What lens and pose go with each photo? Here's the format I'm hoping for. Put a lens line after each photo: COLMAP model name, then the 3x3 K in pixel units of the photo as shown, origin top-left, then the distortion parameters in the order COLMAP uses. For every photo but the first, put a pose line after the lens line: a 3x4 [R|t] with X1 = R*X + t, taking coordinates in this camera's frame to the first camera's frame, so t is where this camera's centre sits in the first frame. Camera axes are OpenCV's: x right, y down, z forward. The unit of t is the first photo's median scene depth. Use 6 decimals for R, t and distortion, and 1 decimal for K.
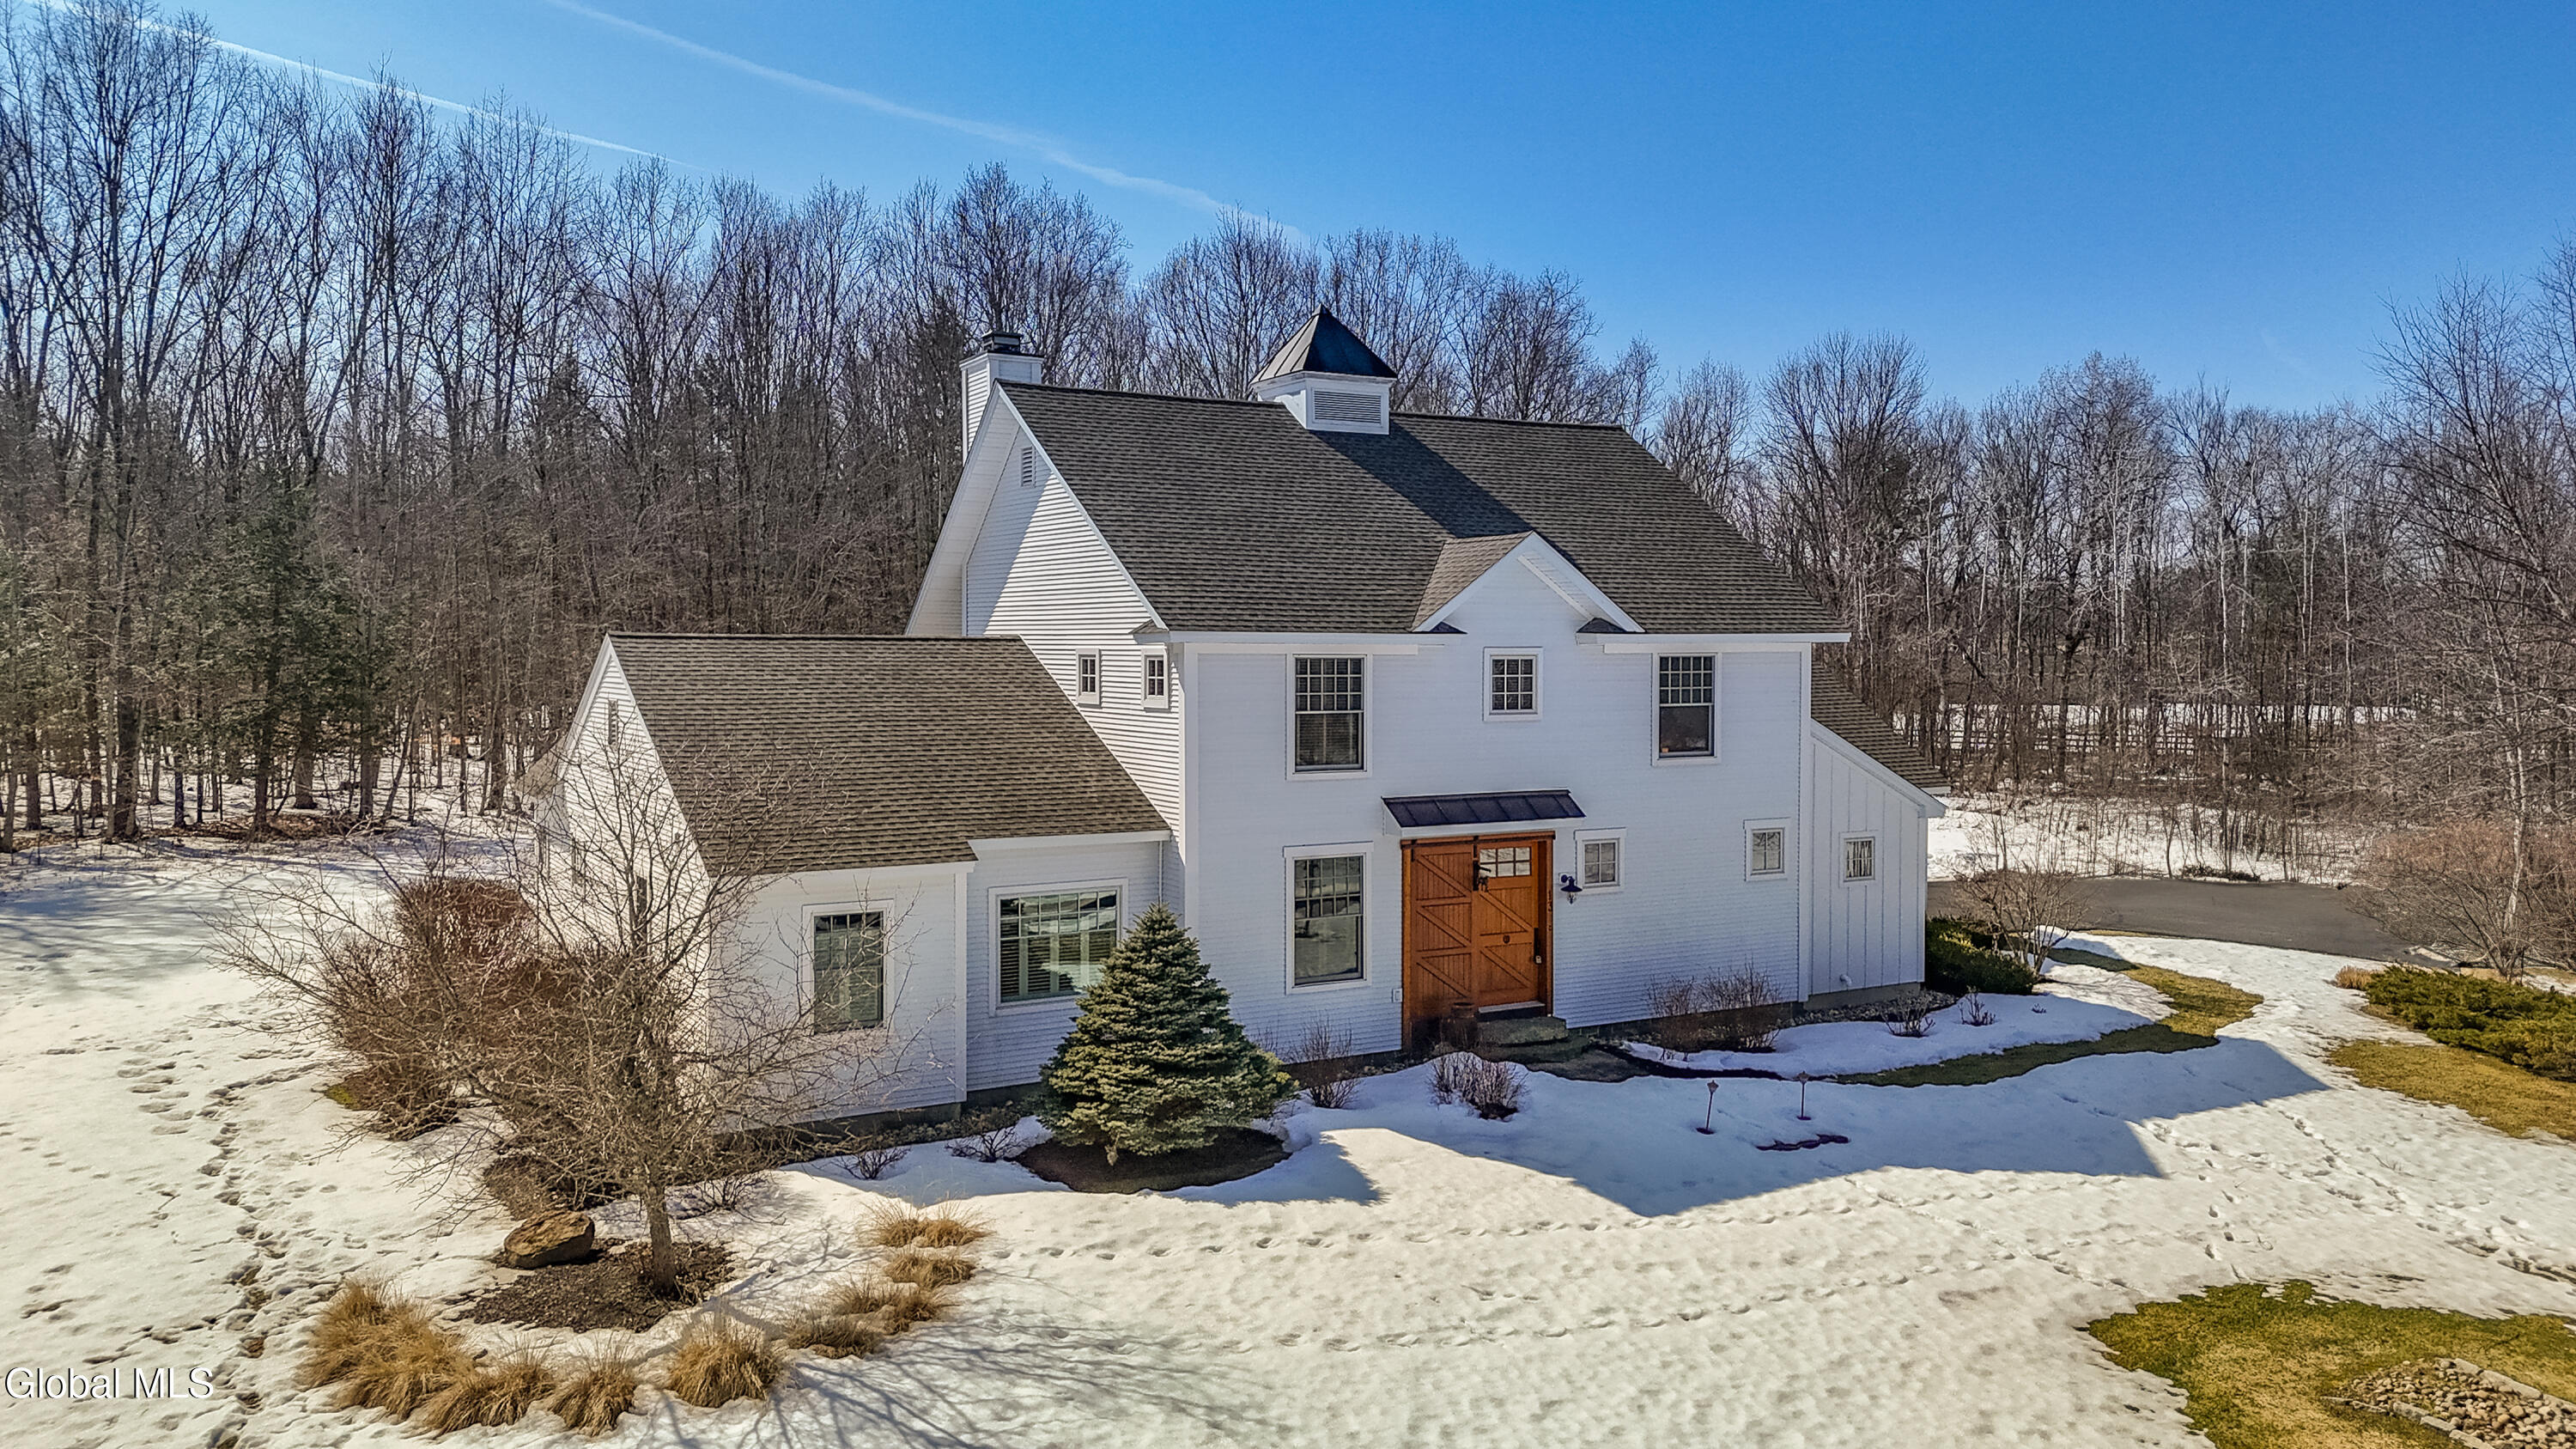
lens RADIAL K [[1828.4, 0, 1288.0], [0, 1828.4, 724.5], [0, 0, 1]] dist [0.066687, -0.056279]
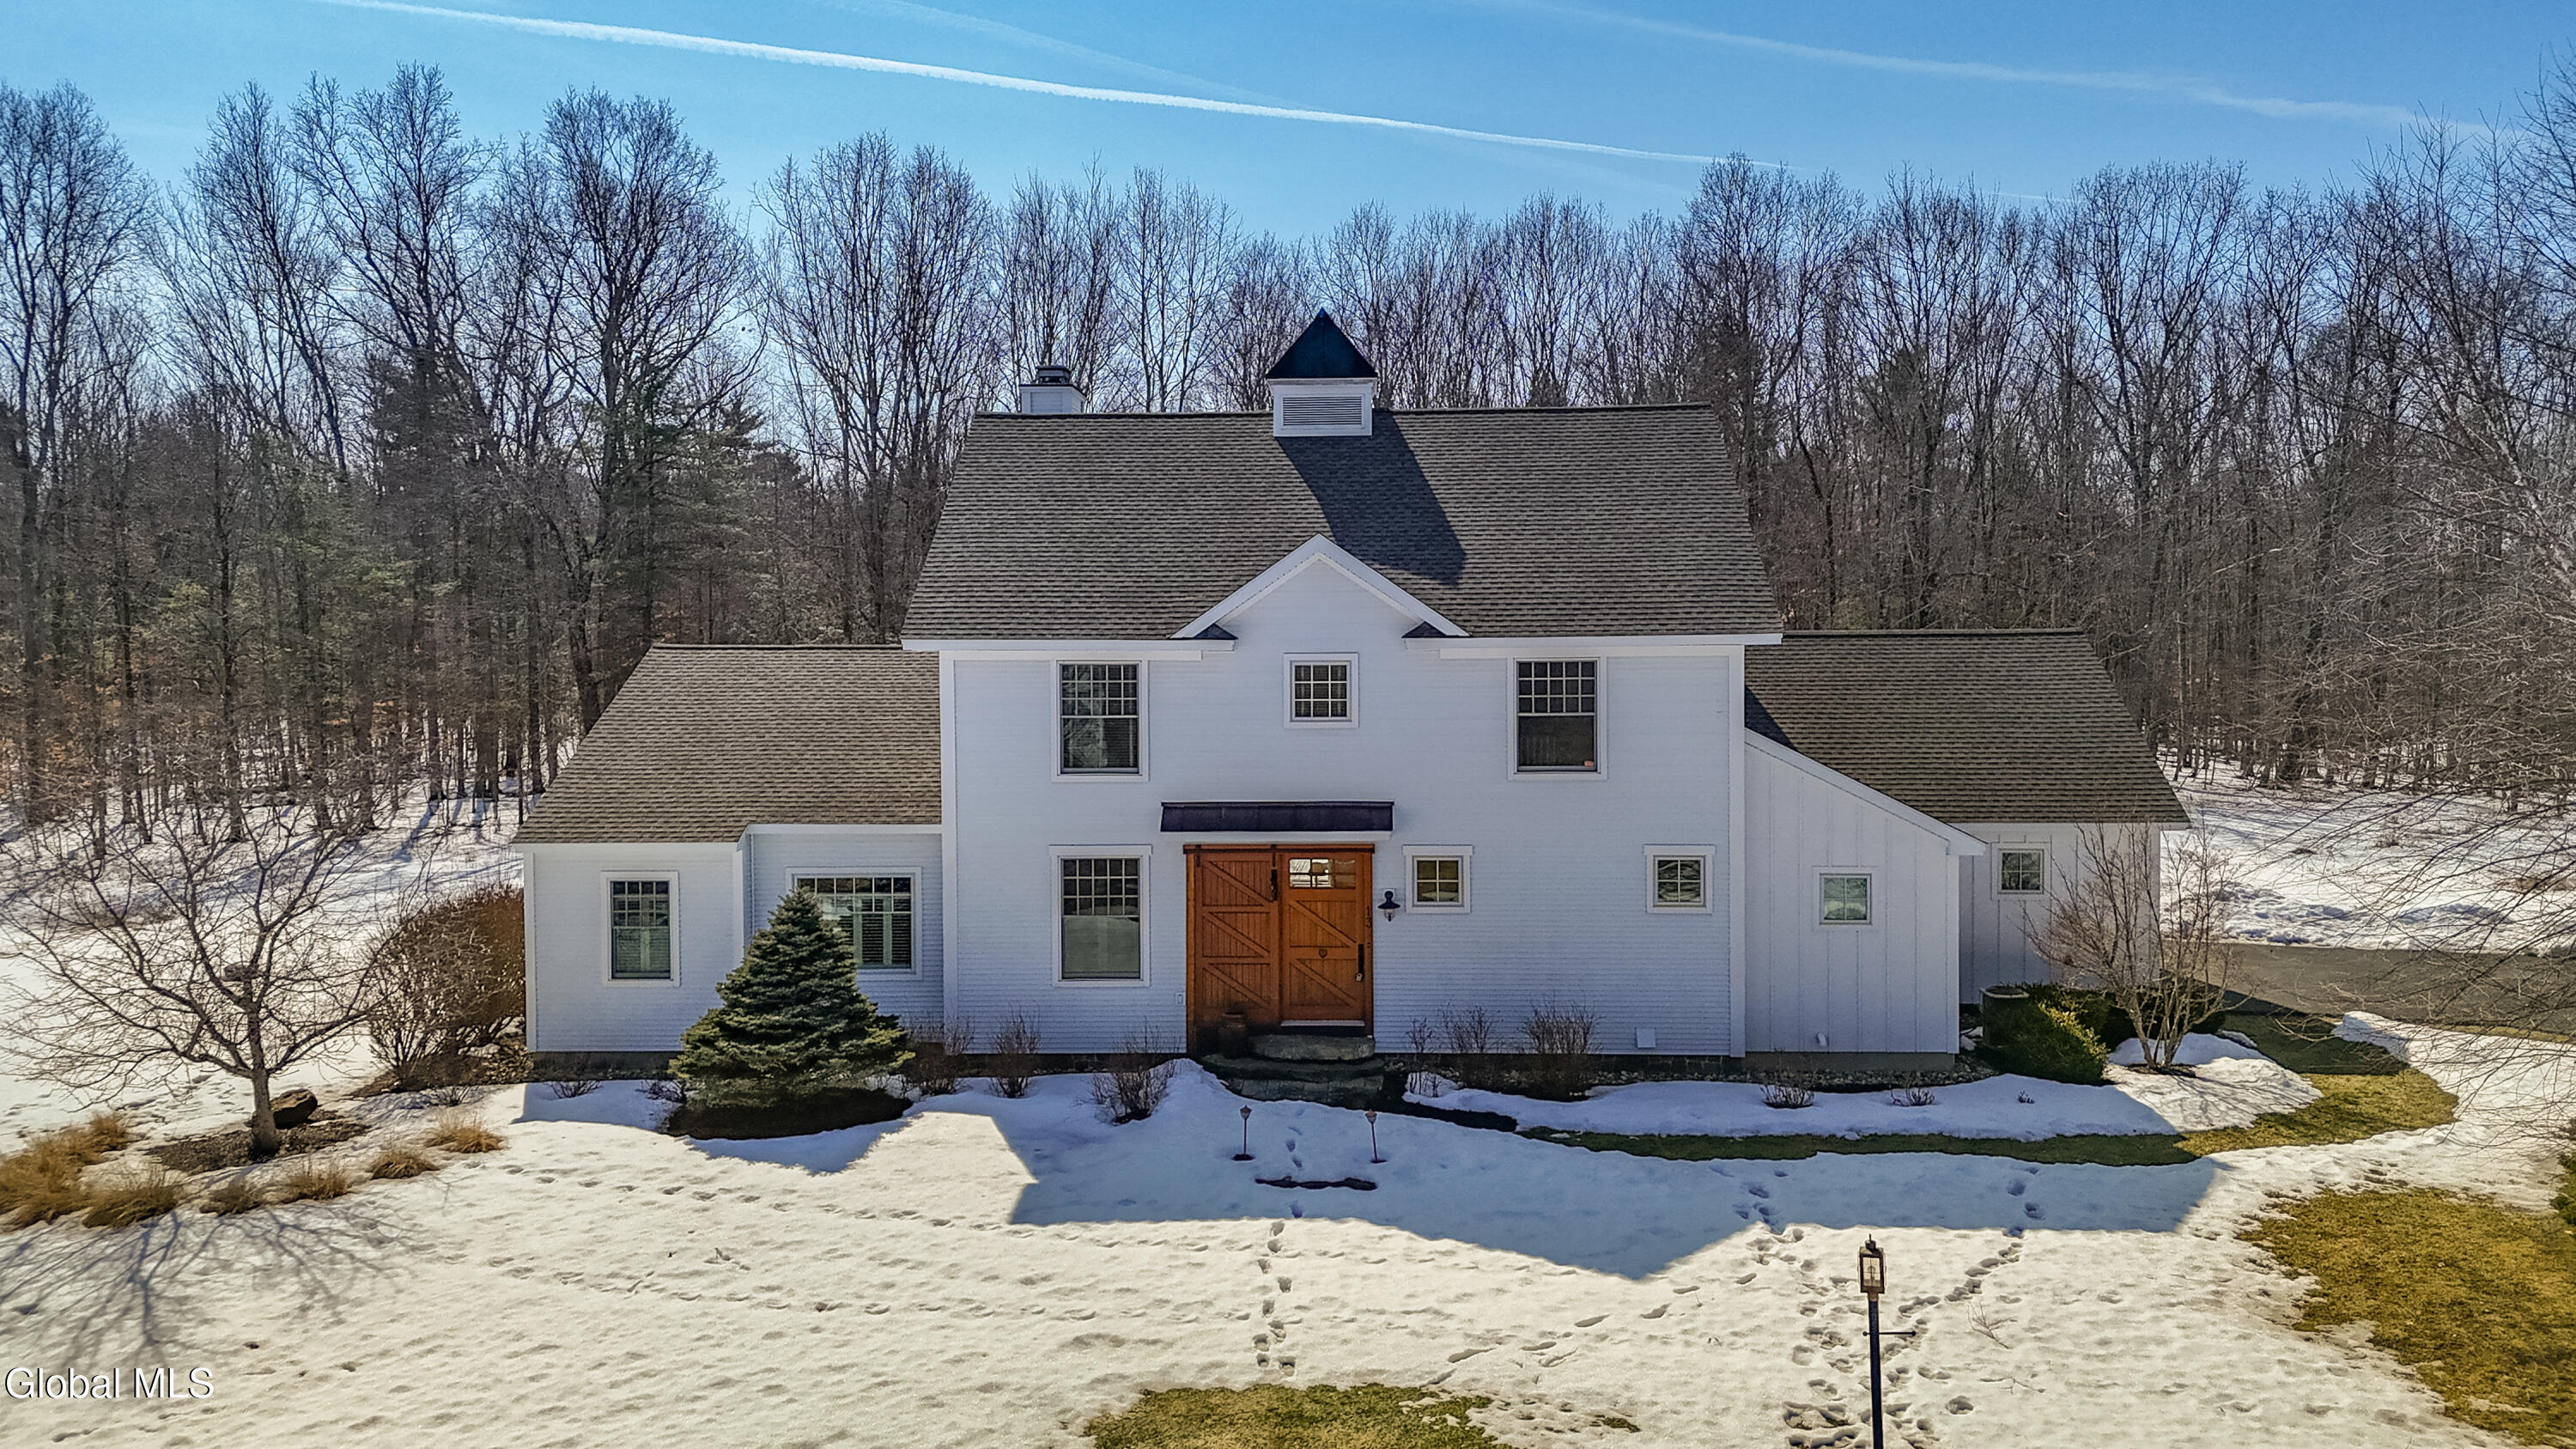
lens RADIAL K [[1868.3, 0, 1342.7], [0, 1868.3, 718.1], [0, 0, 1]] dist [0.064116, -0.048731]
pose [[0.857139, 0.014760, -0.514874, 0.778491], [-0.015562, 0.999875, 0.002756, -0.012633], [0.514850, 0.005650, 0.857262, 0.187709]]
